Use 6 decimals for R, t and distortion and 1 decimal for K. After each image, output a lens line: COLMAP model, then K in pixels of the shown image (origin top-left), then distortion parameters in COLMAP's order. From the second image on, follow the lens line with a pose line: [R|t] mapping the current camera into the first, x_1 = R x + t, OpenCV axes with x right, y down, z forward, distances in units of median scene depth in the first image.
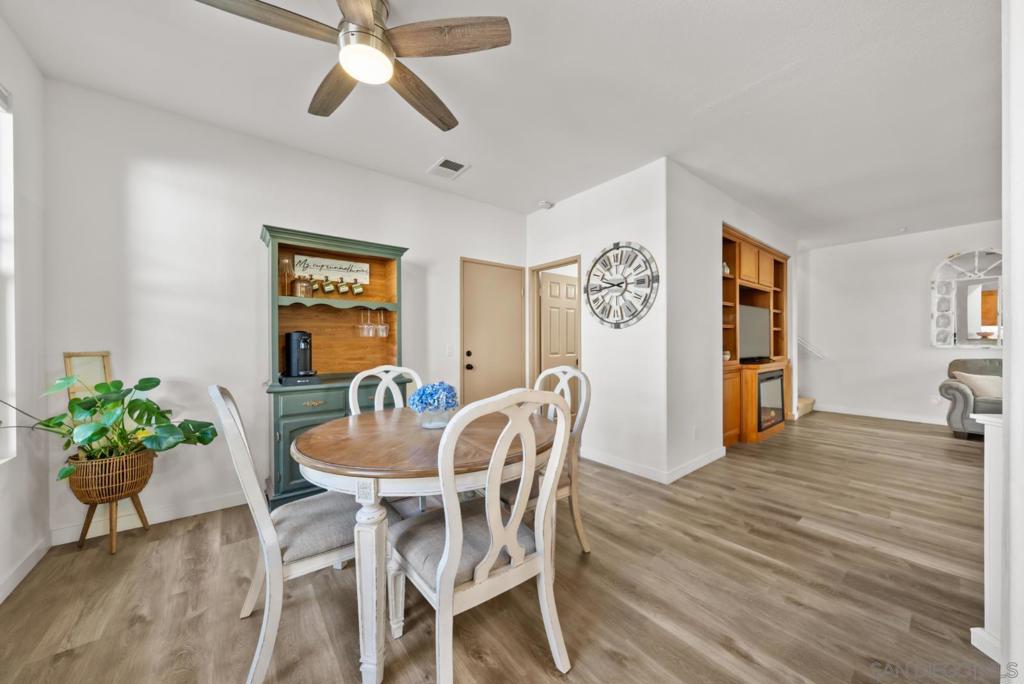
lens RADIAL K [[353.1, 0, 507.4], [0, 353.1, 344.4], [0, 0, 1]] dist [-0.010824, 0.000090]
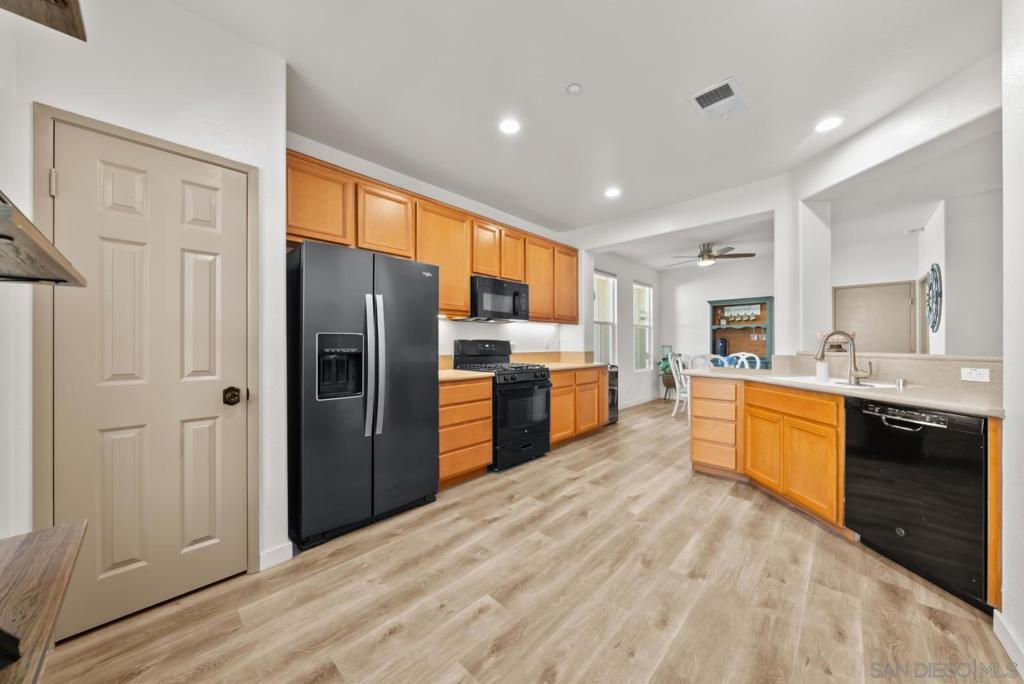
lens RADIAL K [[353.1, 0, 509.6], [0, 353.1, 339.8], [0, 0, 1]] dist [-0.010824, 0.000090]
pose [[0.140875, -0.004665, -0.990016, 1.895416], [-0.004432, 0.999976, -0.005342, -0.008283], [0.990017, 0.005140, 0.140851, -0.974022]]
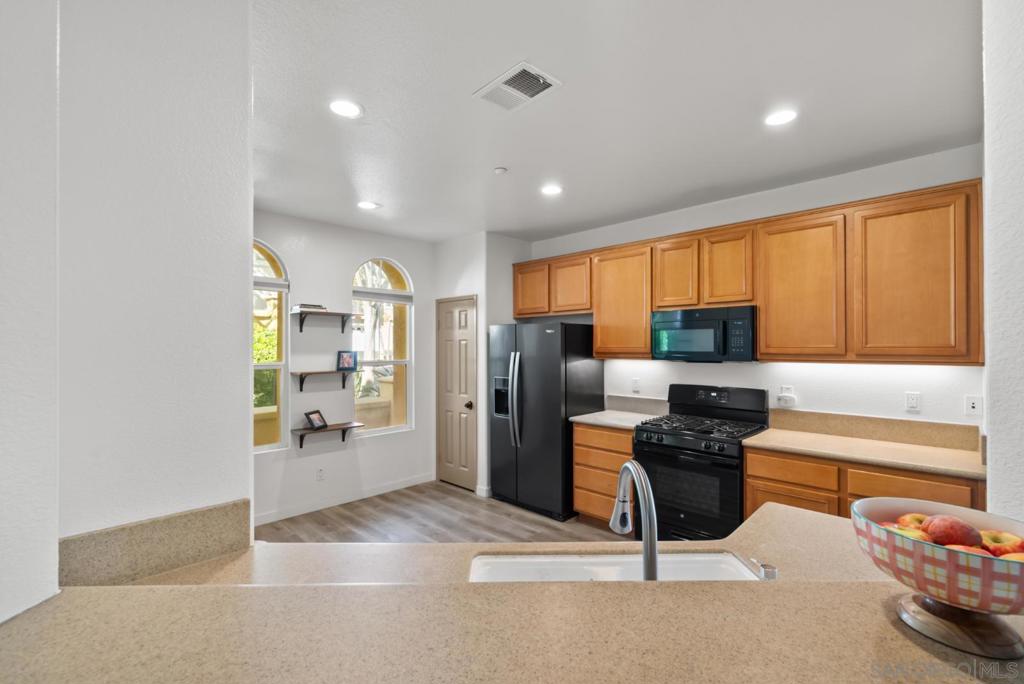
lens RADIAL K [[438.9, 0, 511.5], [0, 438.9, 346.4], [0, 0, 1]] dist [-0.001956, -0.000084]
pose [[-0.991467, 0.007966, -0.130118, 1.131887], [0.007469, 0.999963, 0.004304, -0.169123], [0.130147, 0.003296, -0.991489, 0.583148]]
